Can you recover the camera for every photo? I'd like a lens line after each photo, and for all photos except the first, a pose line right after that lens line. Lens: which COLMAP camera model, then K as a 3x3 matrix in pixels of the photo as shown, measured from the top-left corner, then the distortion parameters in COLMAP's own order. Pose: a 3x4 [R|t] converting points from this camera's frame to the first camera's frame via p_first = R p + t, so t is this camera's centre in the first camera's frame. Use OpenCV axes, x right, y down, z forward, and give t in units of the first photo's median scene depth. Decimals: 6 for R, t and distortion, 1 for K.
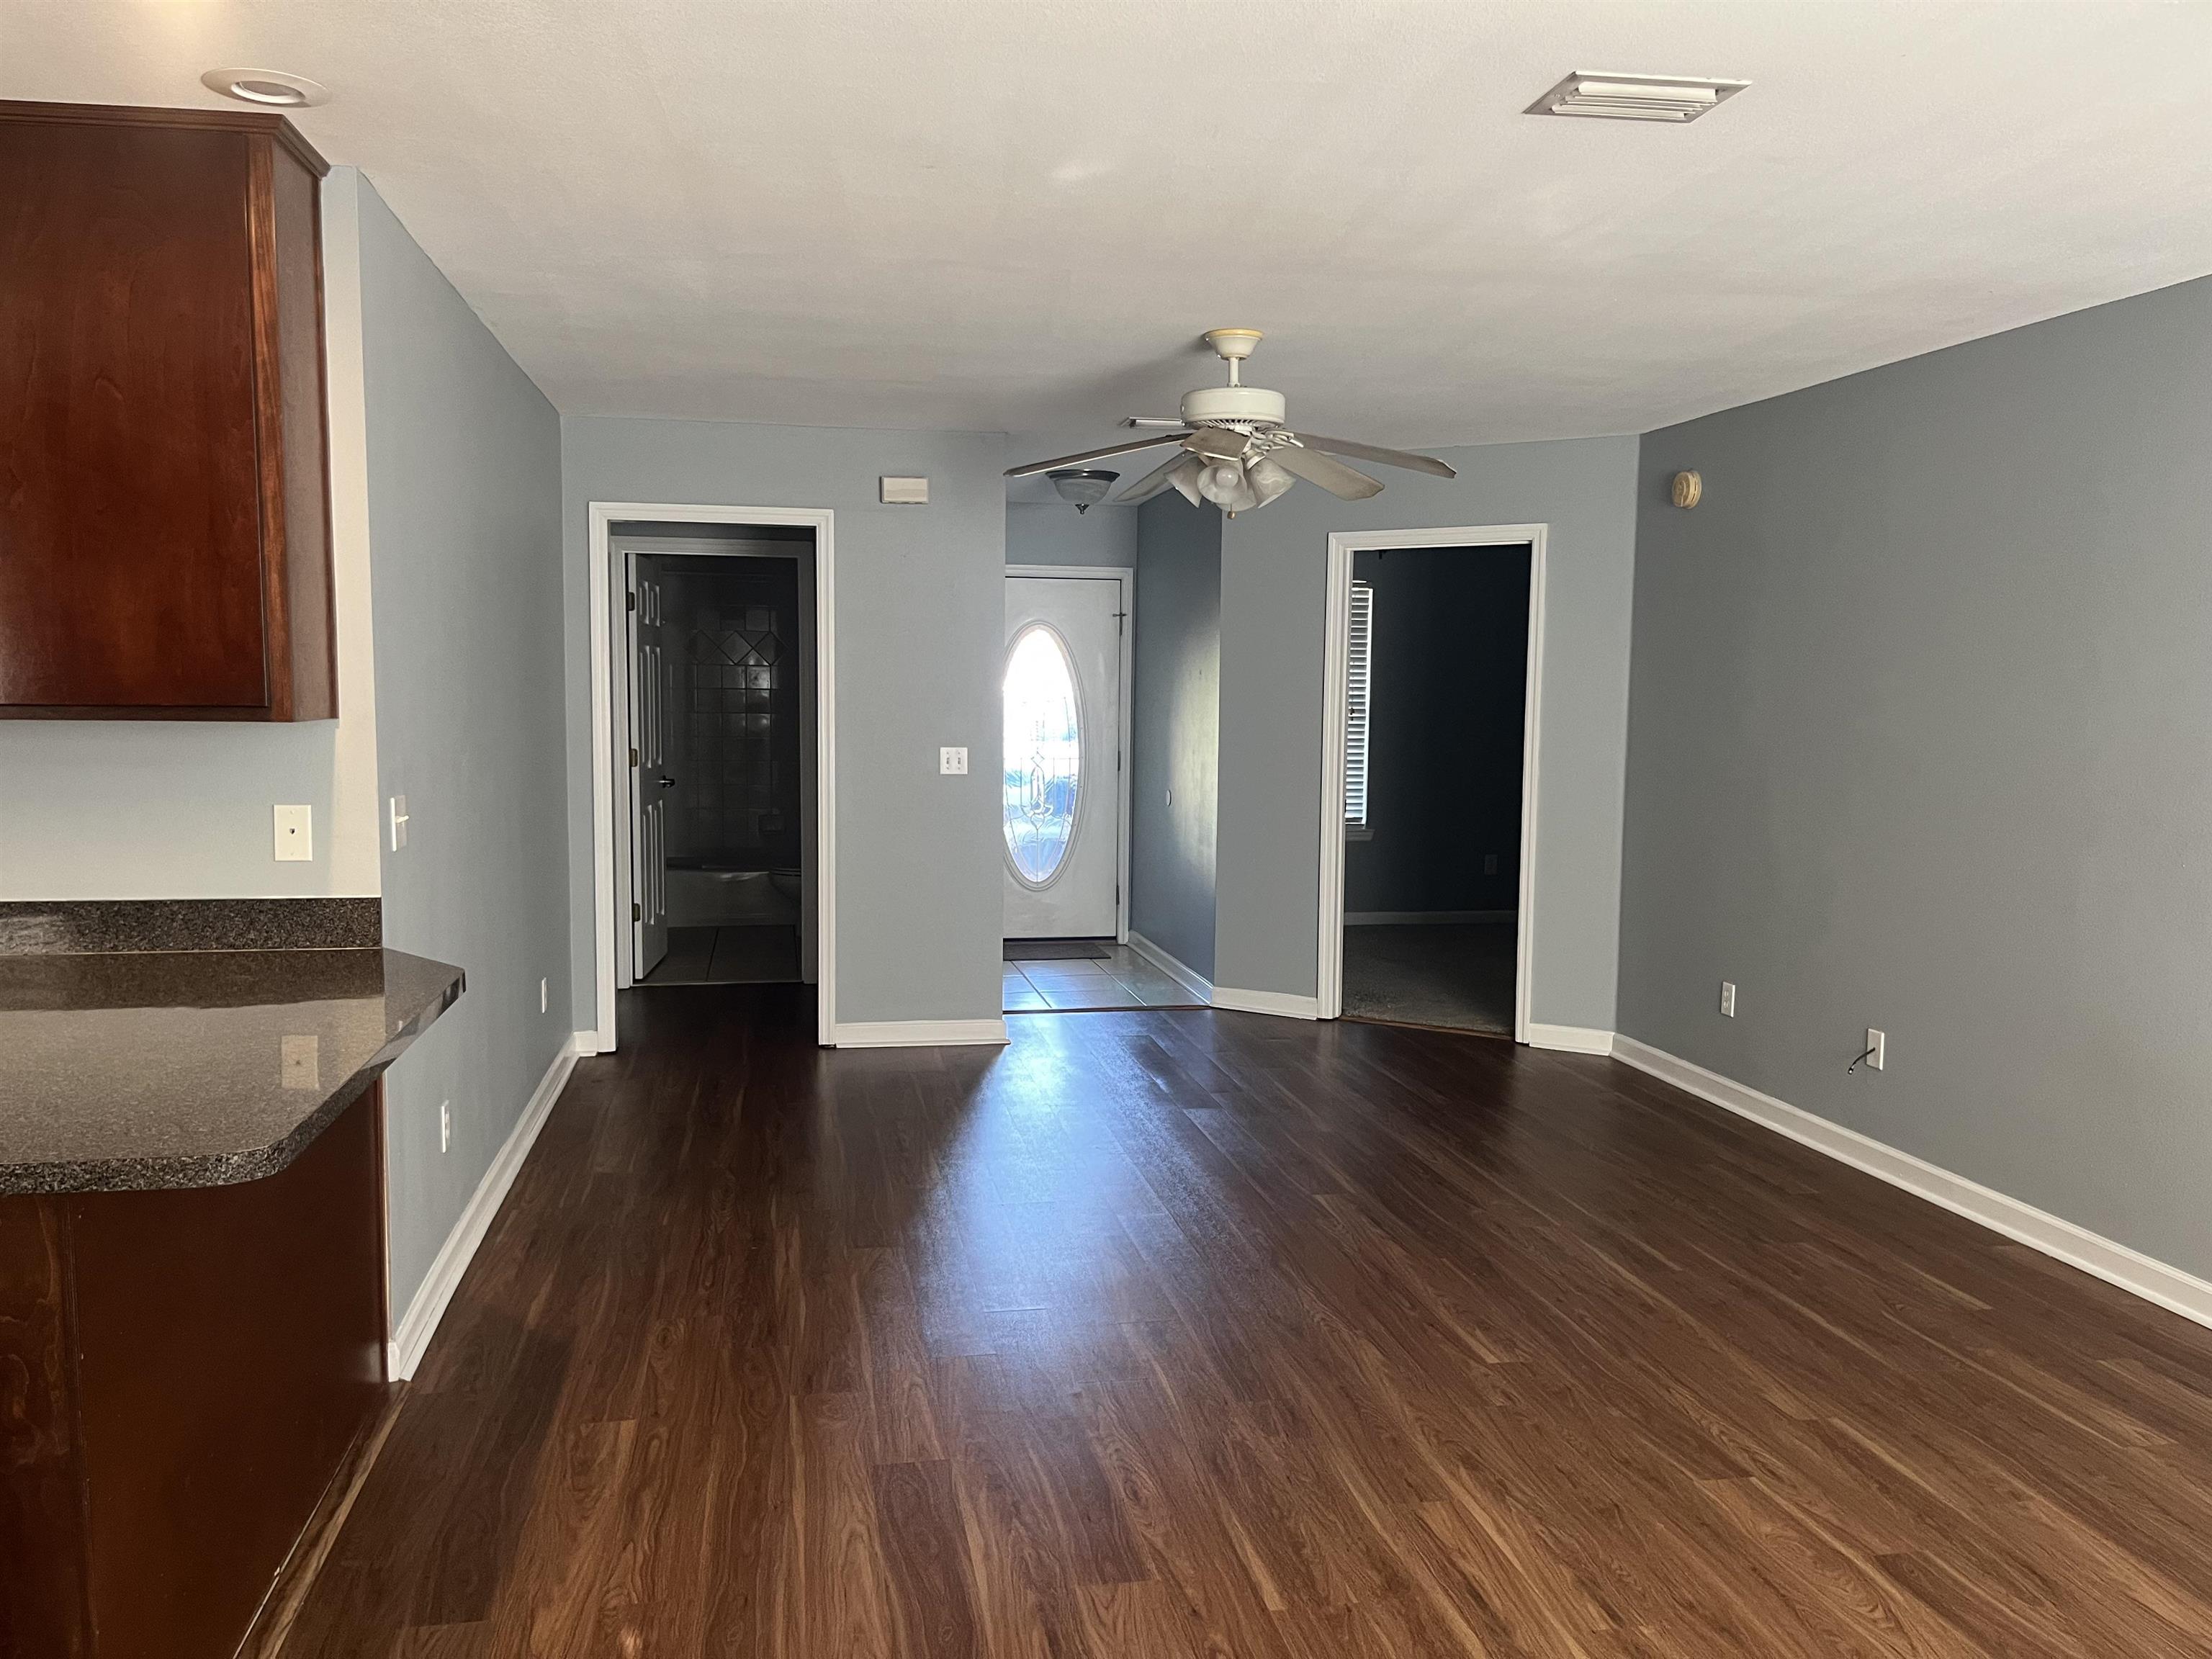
lens RADIAL K [[1652.3, 0, 1082.8], [0, 1652.3, 850.9], [0, 0, 1]] dist [0.079937, -0.086581]
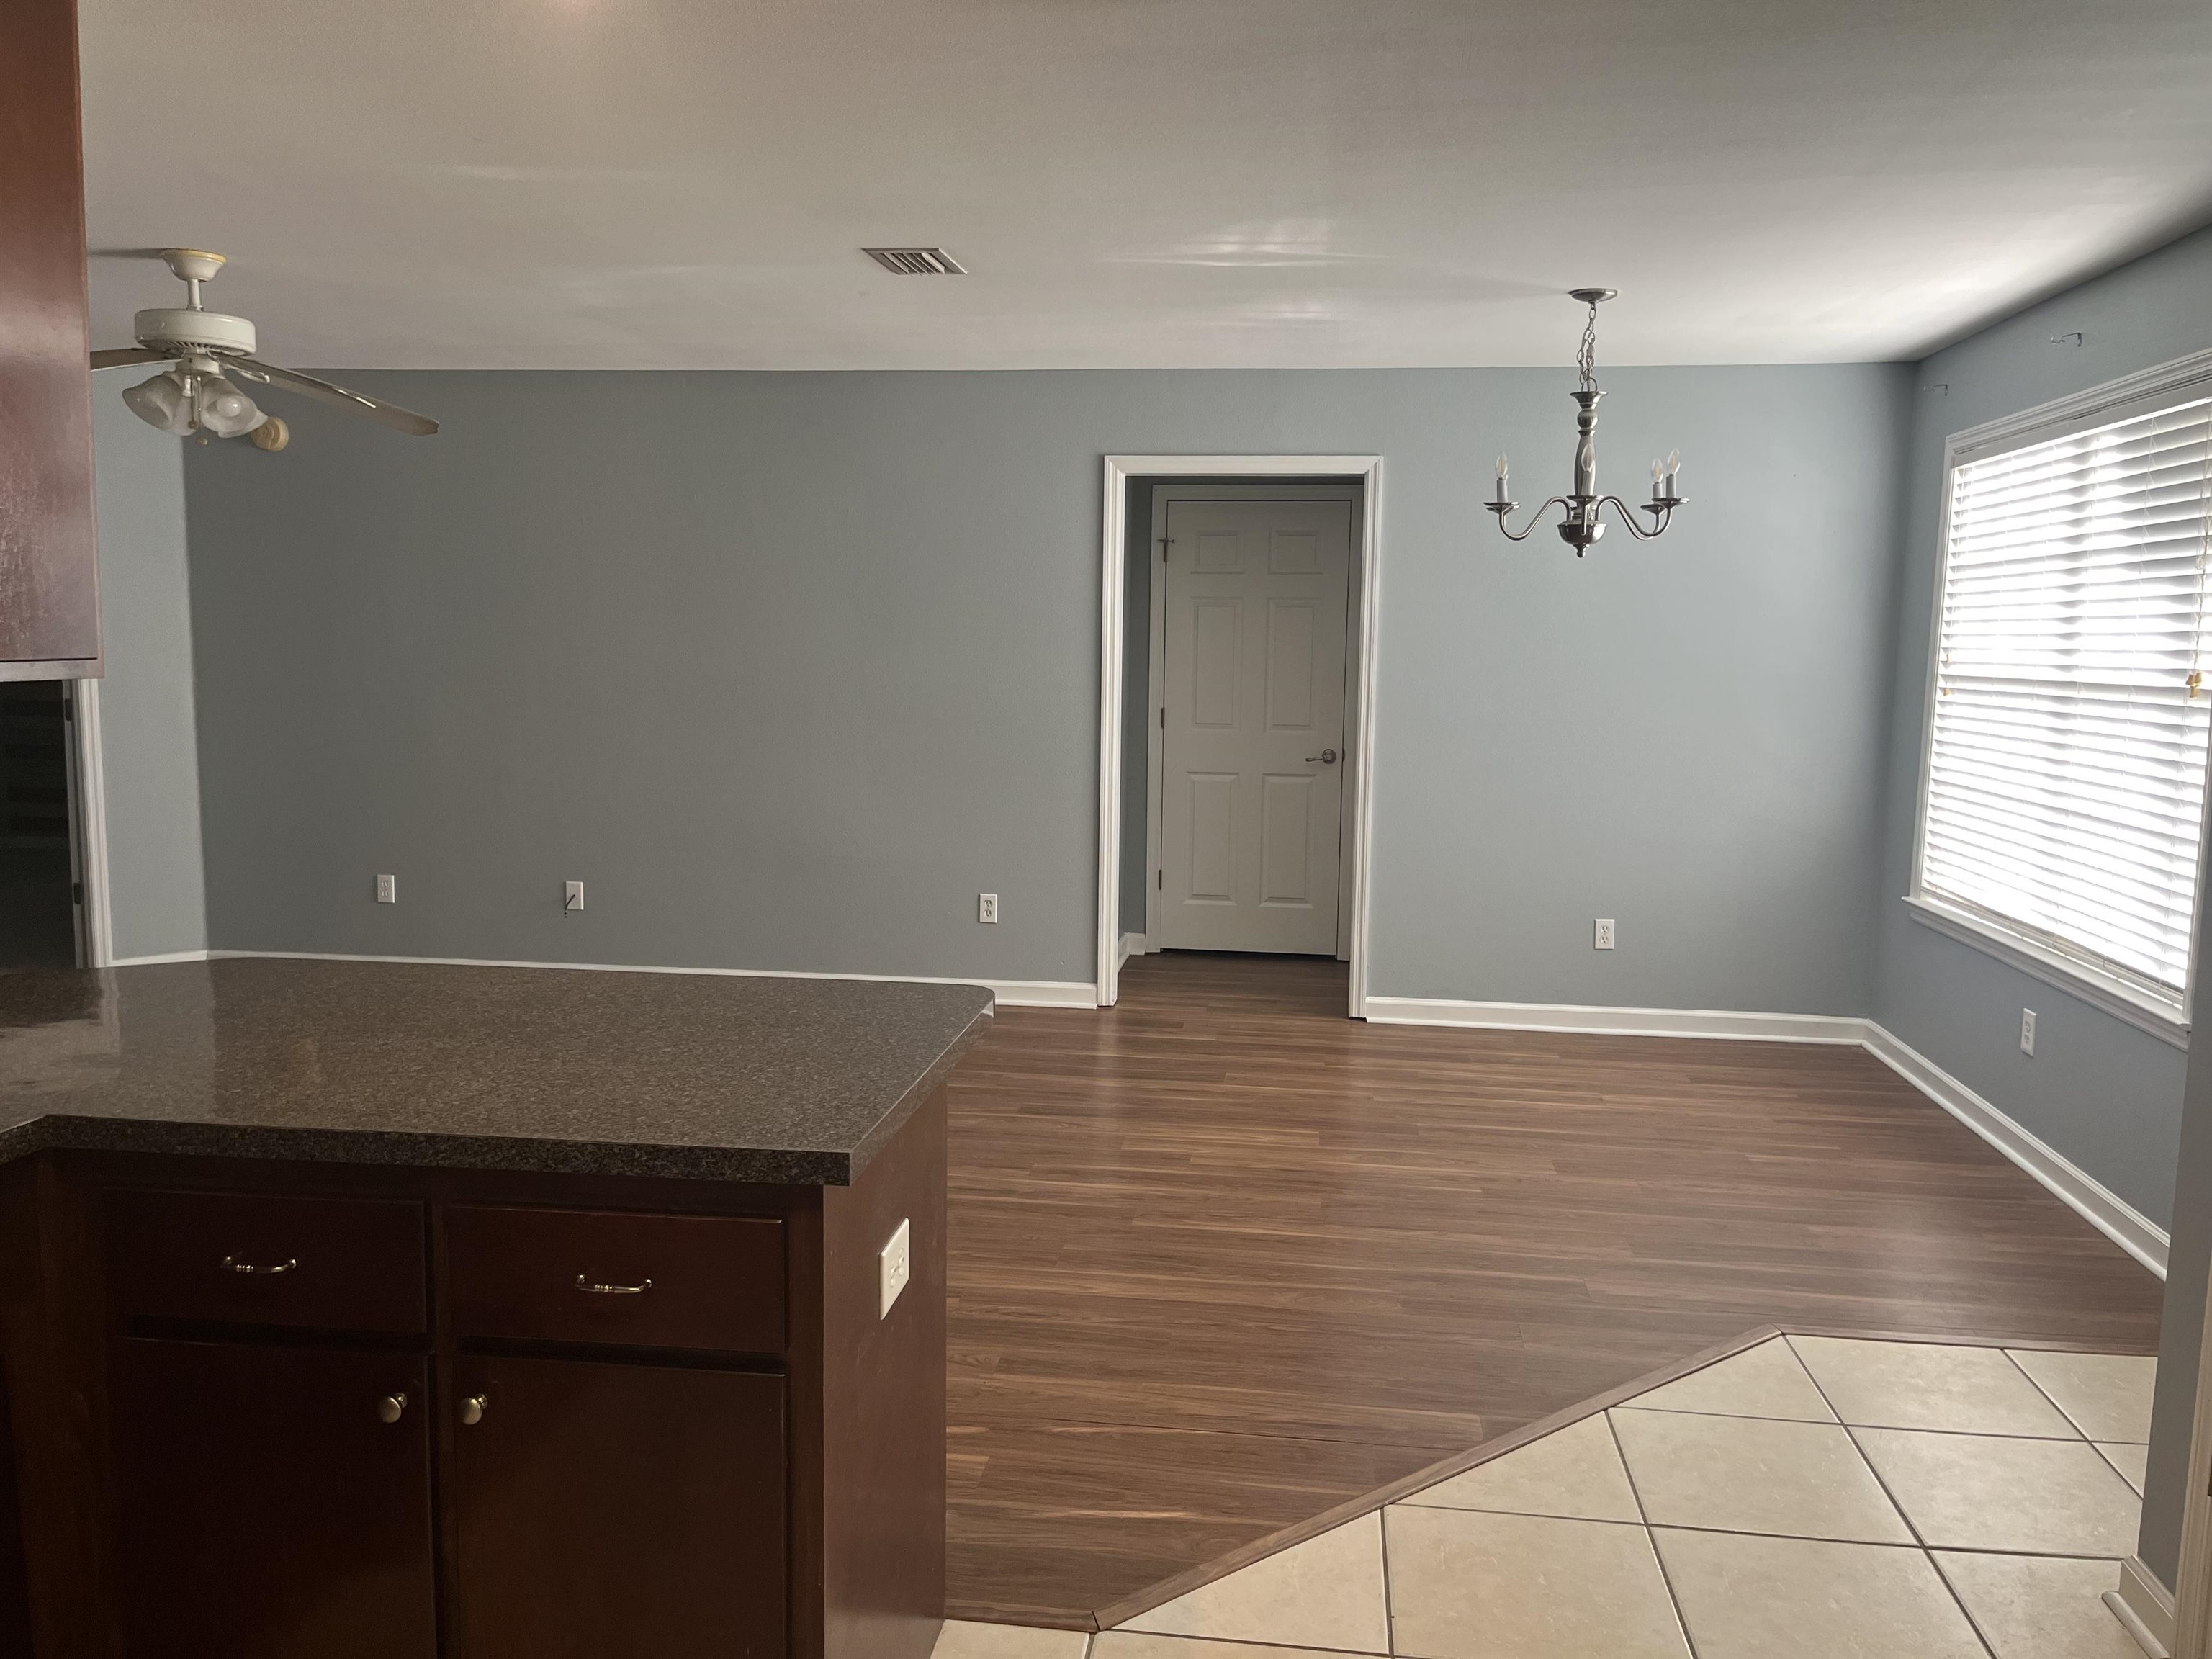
lens RADIAL K [[1705.5, 0, 1095.6], [0, 1705.5, 834.2], [0, 0, 1]] dist [0.073125, -0.099475]
pose [[0.303254, -0.118971, 0.945454, -0.536451], [0.083179, 0.991693, 0.098110, -0.022375], [-0.949273, 0.048890, 0.310631, 0.149251]]
